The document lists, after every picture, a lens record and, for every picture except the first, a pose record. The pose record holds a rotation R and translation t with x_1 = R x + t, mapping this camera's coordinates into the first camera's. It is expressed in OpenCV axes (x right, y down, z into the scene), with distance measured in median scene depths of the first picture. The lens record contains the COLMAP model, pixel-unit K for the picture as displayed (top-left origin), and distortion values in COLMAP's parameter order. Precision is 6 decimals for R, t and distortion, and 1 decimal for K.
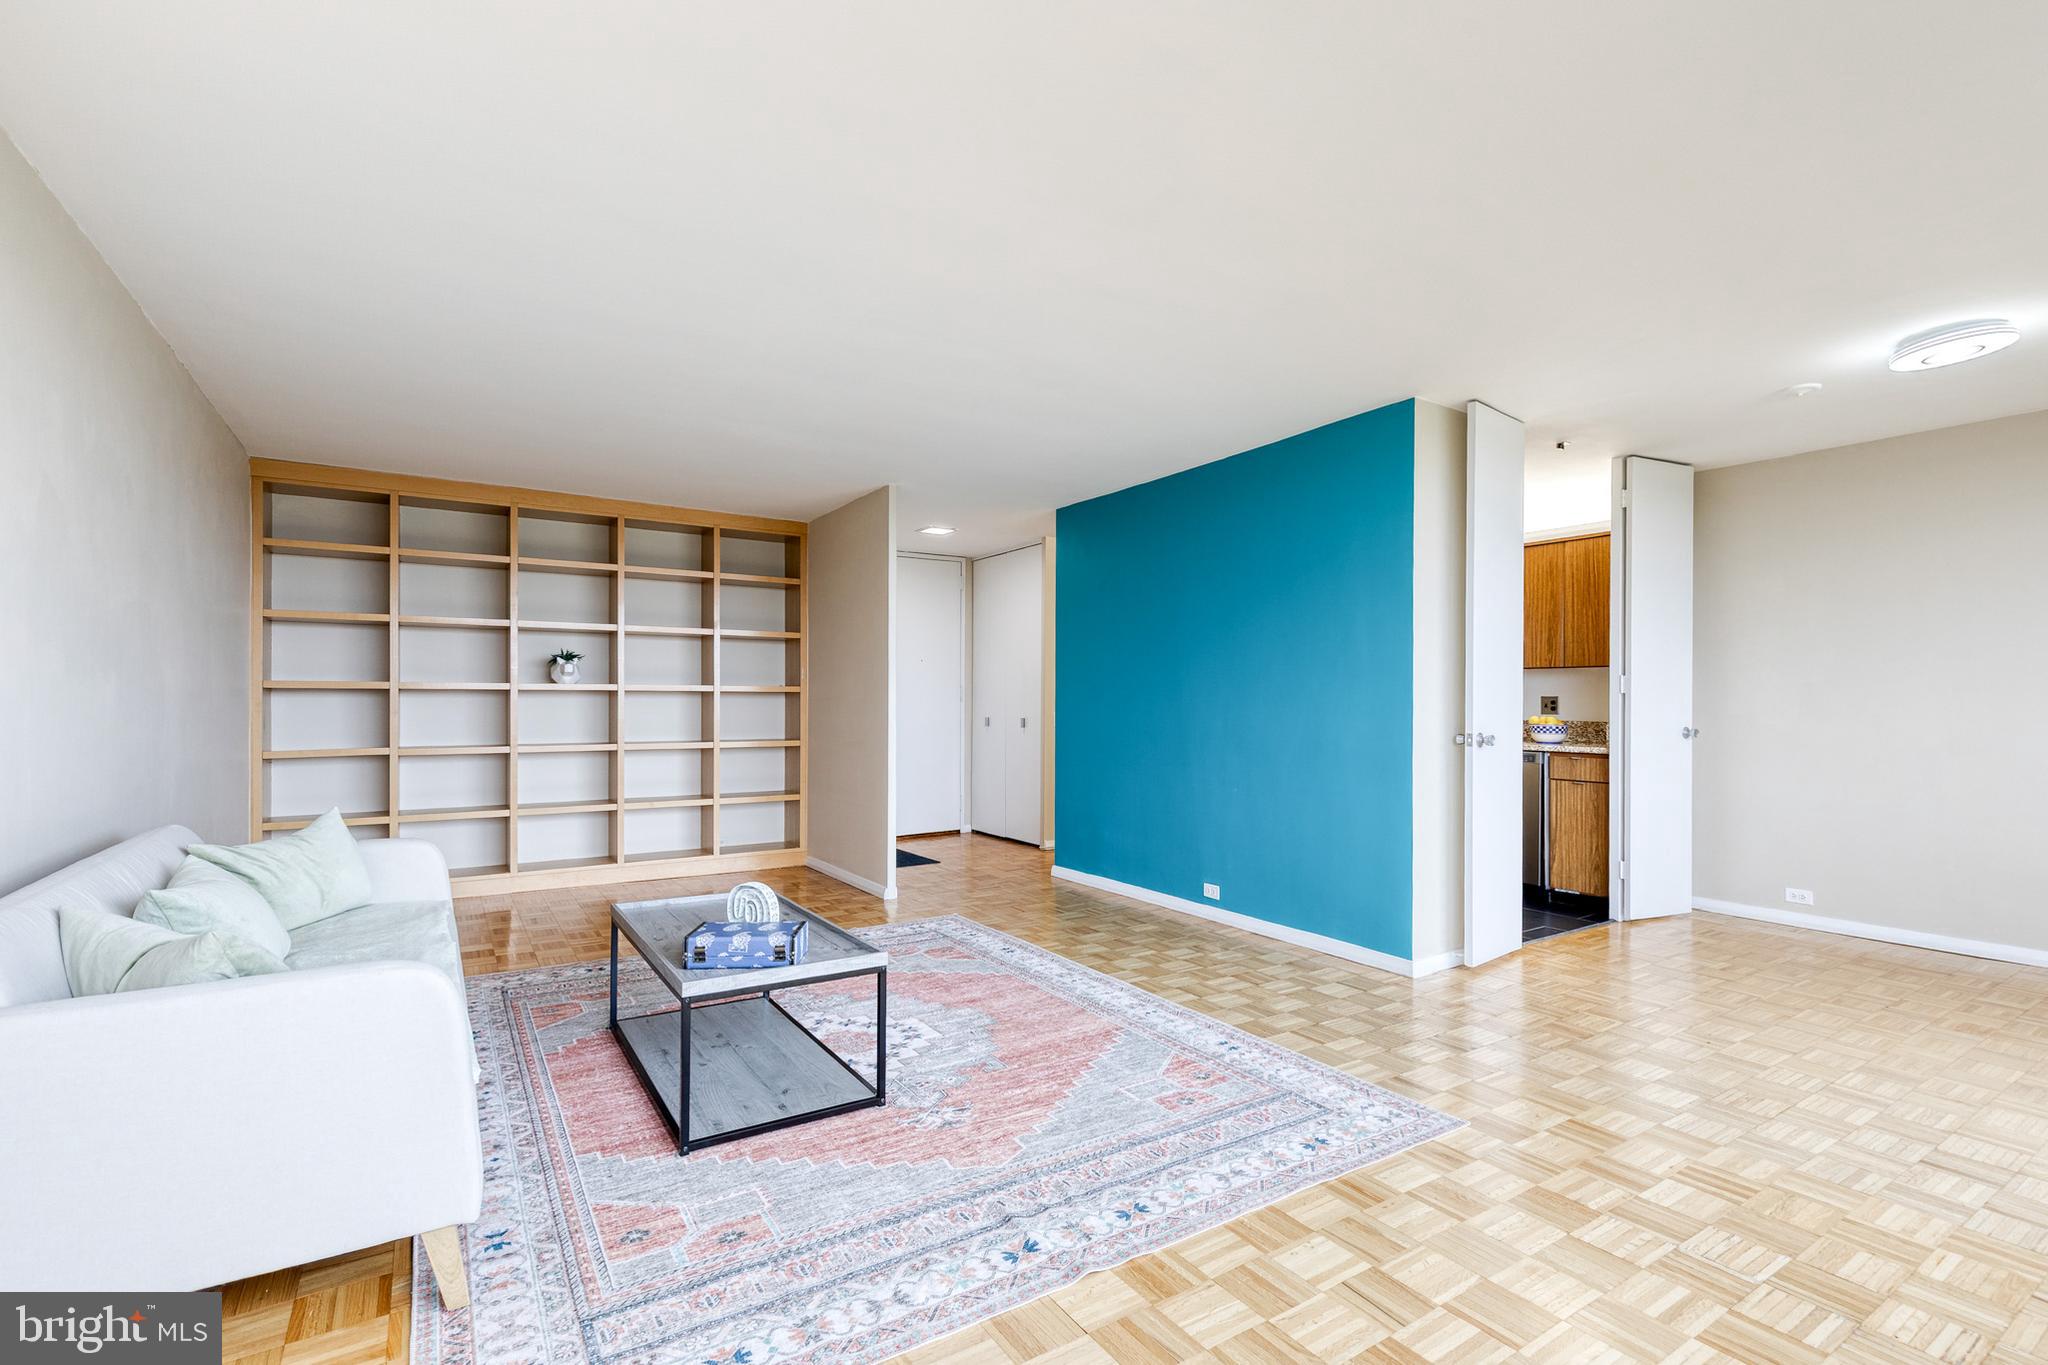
lens RADIAL K [[935.1, 0, 1052.0], [0, 935.1, 703.1], [0, 0, 1]] dist [0.011486, -0.003340]
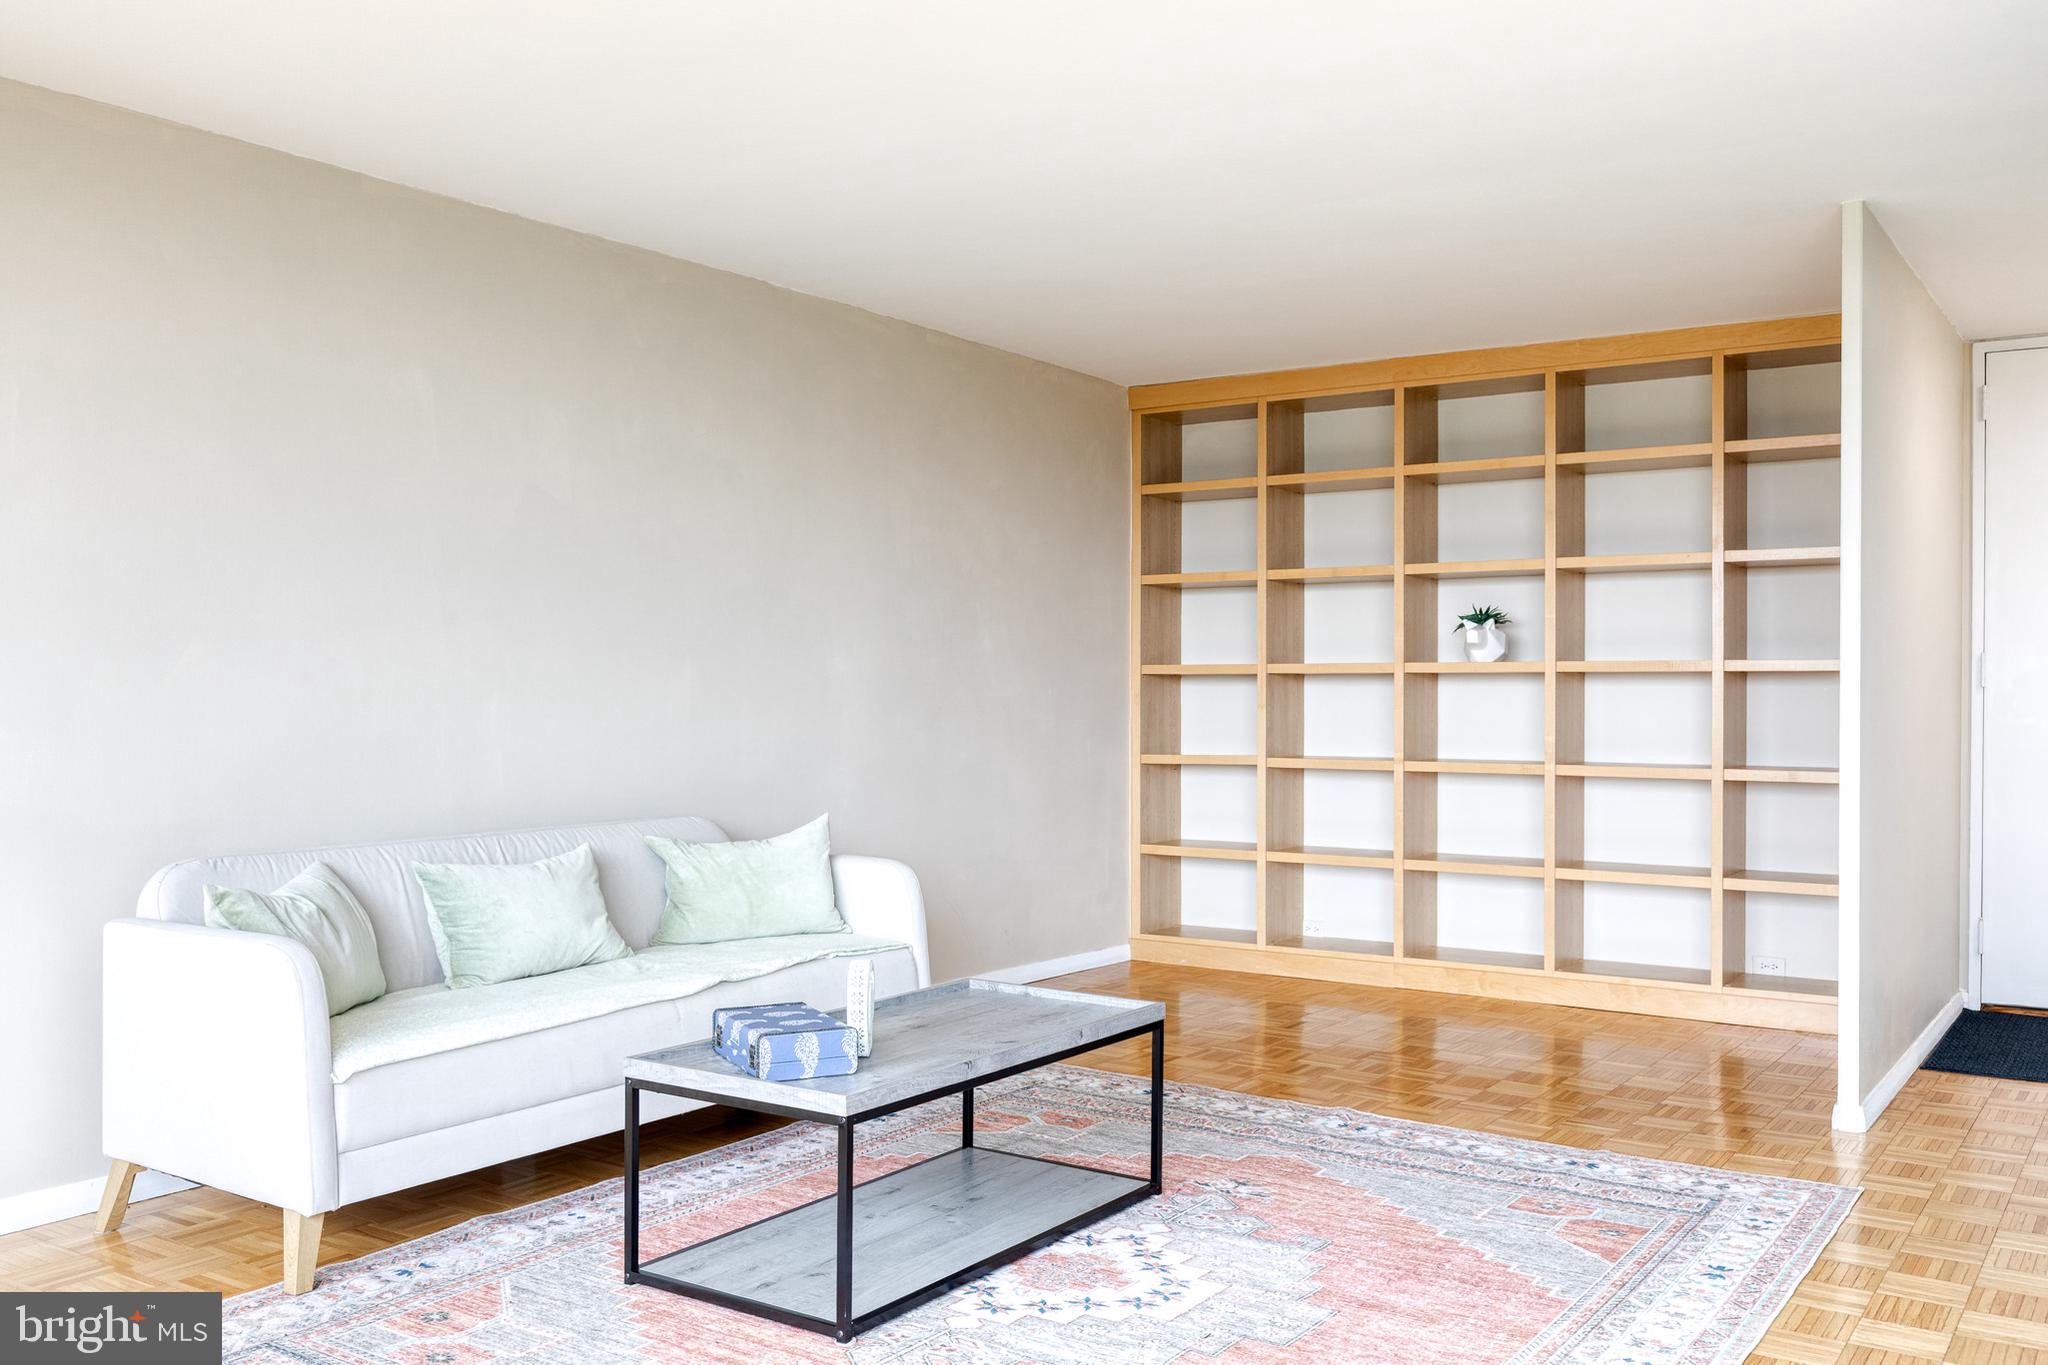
lens RADIAL K [[1745.9, 0, 1063.4], [0, 1745.9, 702.4], [0, 0, 1]] dist [0.007055, 0.000961]
pose [[0.392796, 0.003476, -0.919619, 0.686544], [-0.000711, 0.999994, 0.003477, 0.002897], [0.919625, -0.000712, 0.392796, 0.501746]]
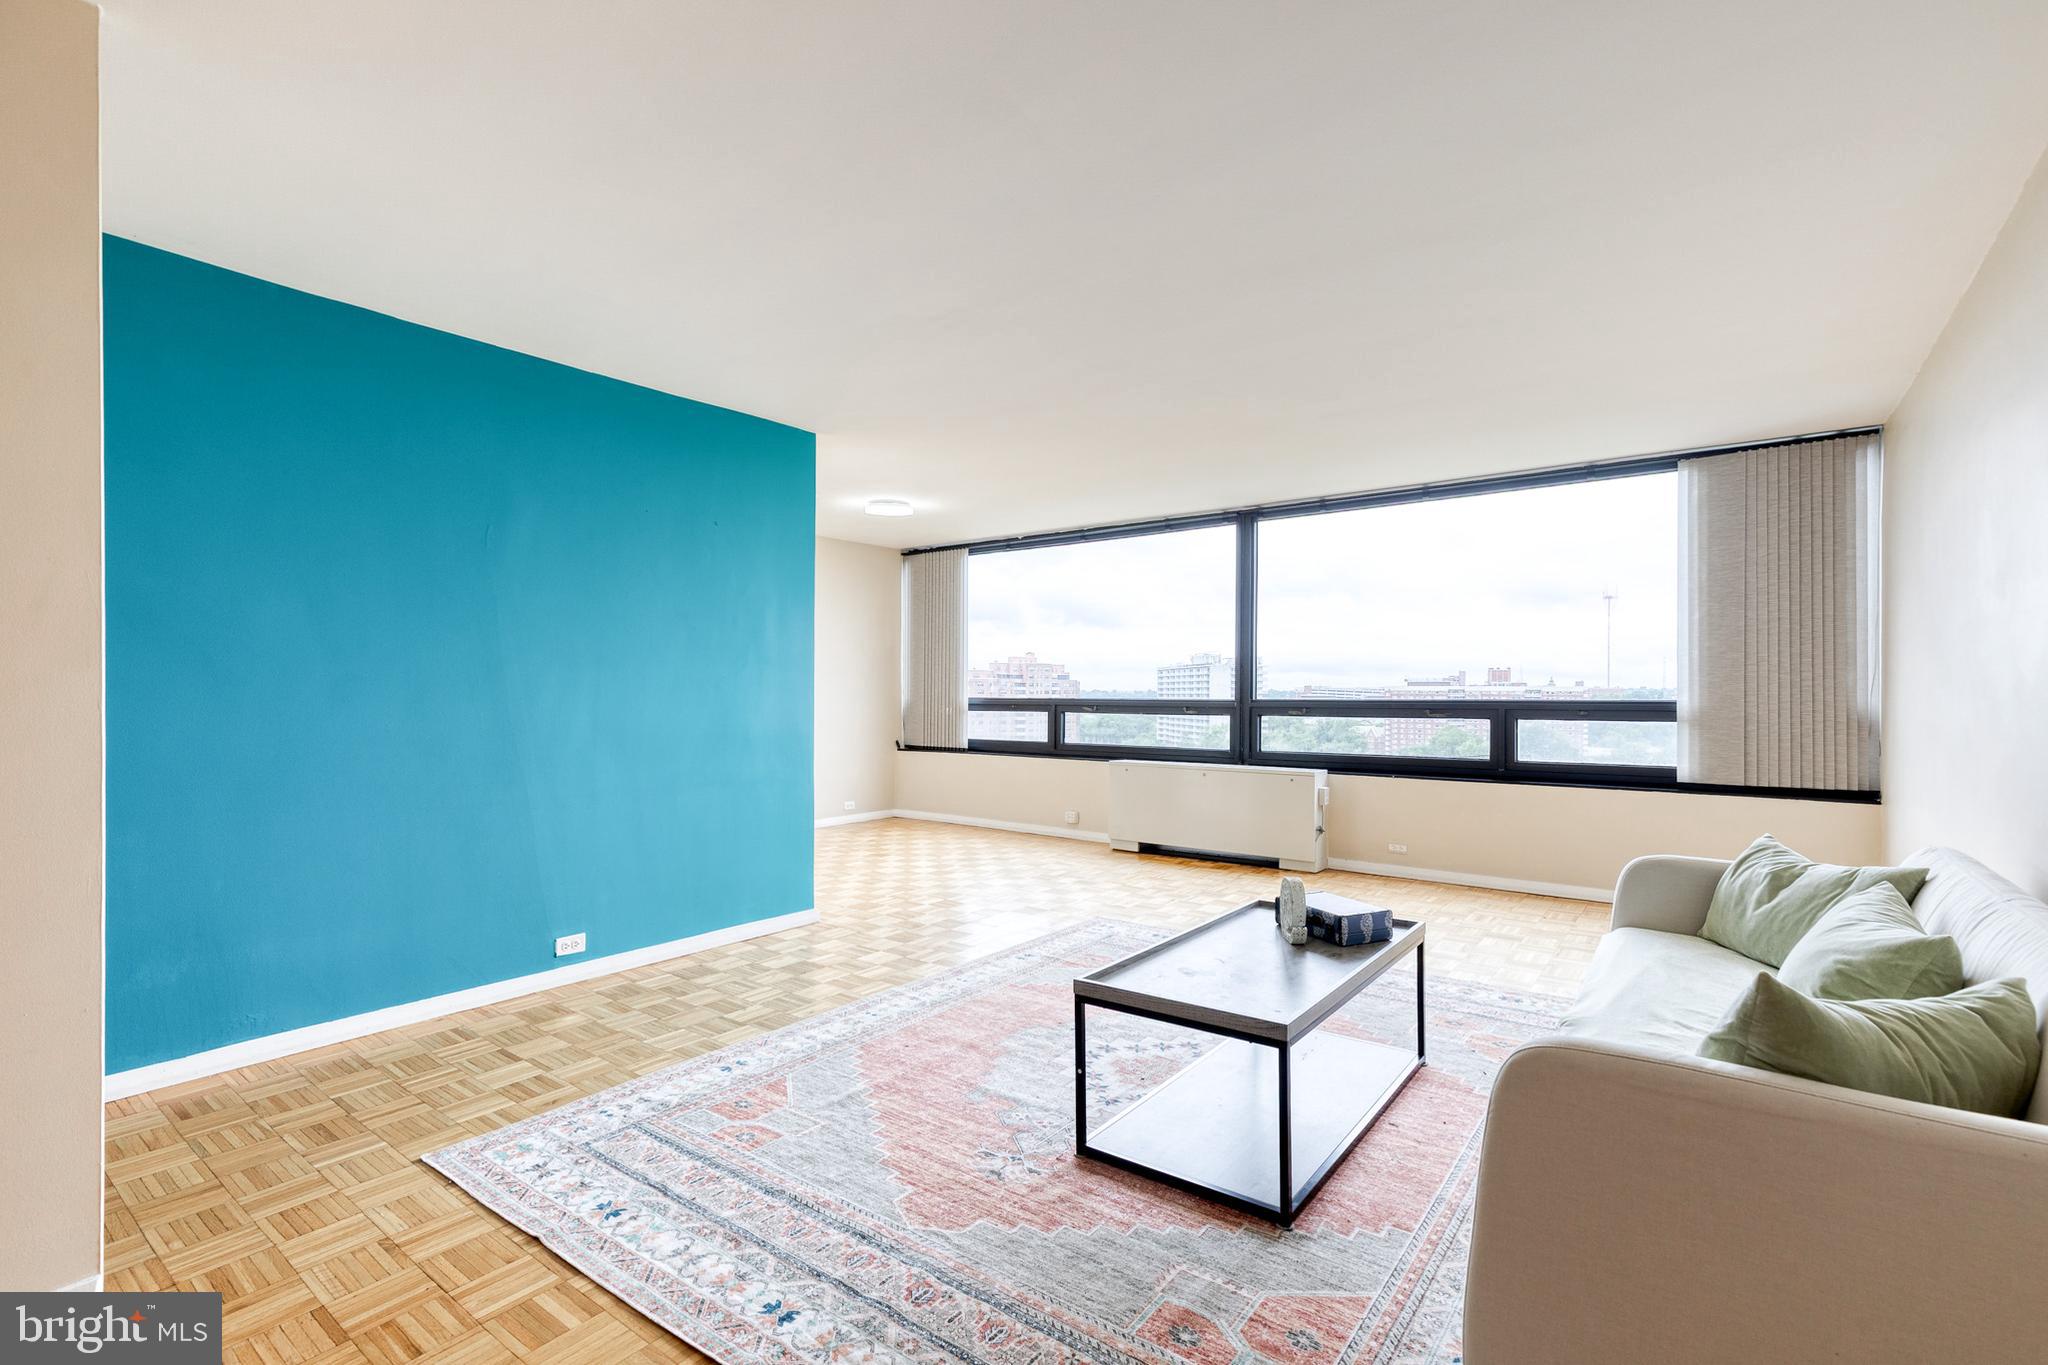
lens RADIAL K [[925.8, 0, 1043.4], [0, 925.8, 690.0], [0, 0, 1]] dist [0.010253, -0.000104]
pose [[-0.336178, -0.002424, 0.941795, -0.898864], [-0.002073, 0.999996, 0.001834, -0.005794], [-0.941796, -0.001336, -0.336182, 1.229635]]
